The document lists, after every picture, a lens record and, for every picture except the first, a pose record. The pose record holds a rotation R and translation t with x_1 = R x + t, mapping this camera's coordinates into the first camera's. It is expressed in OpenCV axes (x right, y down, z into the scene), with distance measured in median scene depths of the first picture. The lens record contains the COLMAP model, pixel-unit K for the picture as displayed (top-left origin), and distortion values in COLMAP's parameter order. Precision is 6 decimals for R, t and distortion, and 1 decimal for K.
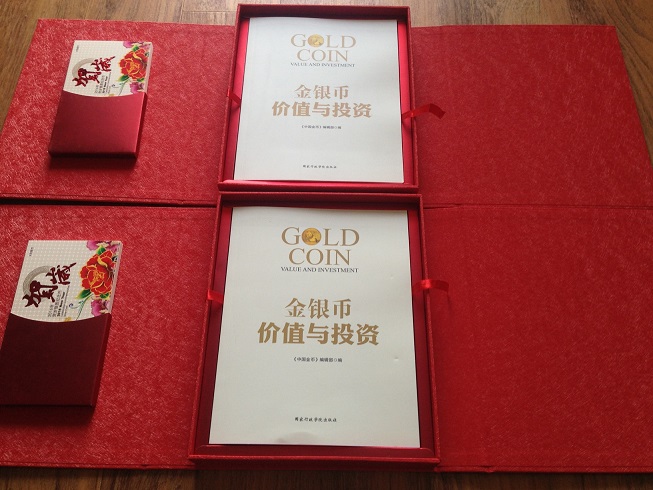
lens RADIAL K [[579.3, 0, 326.5], [0, 579.3, 245.0], [0, 0, 1]] dist [0.056276, -0.015338]
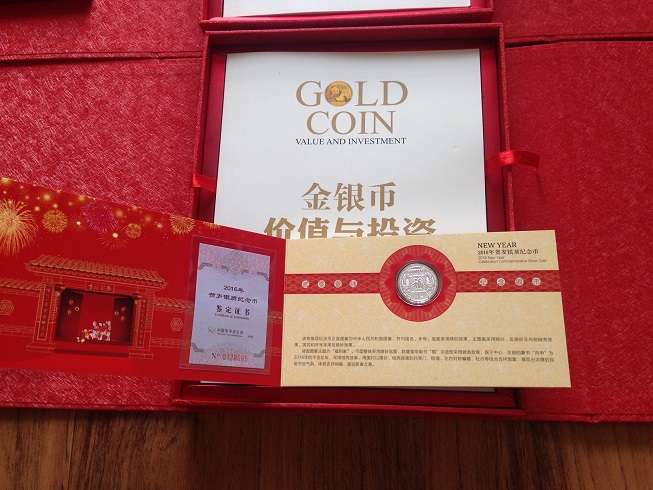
lens RADIAL K [[579.3, 0, 326.5], [0, 579.3, 245.0], [0, 0, 1]] dist [0.056276, -0.015338]
pose [[0.996566, -0.010290, -0.082164, 0.015835], [0.026598, 0.979446, 0.199948, 0.024626], [0.078417, -0.201446, 0.976356, 0.291783]]
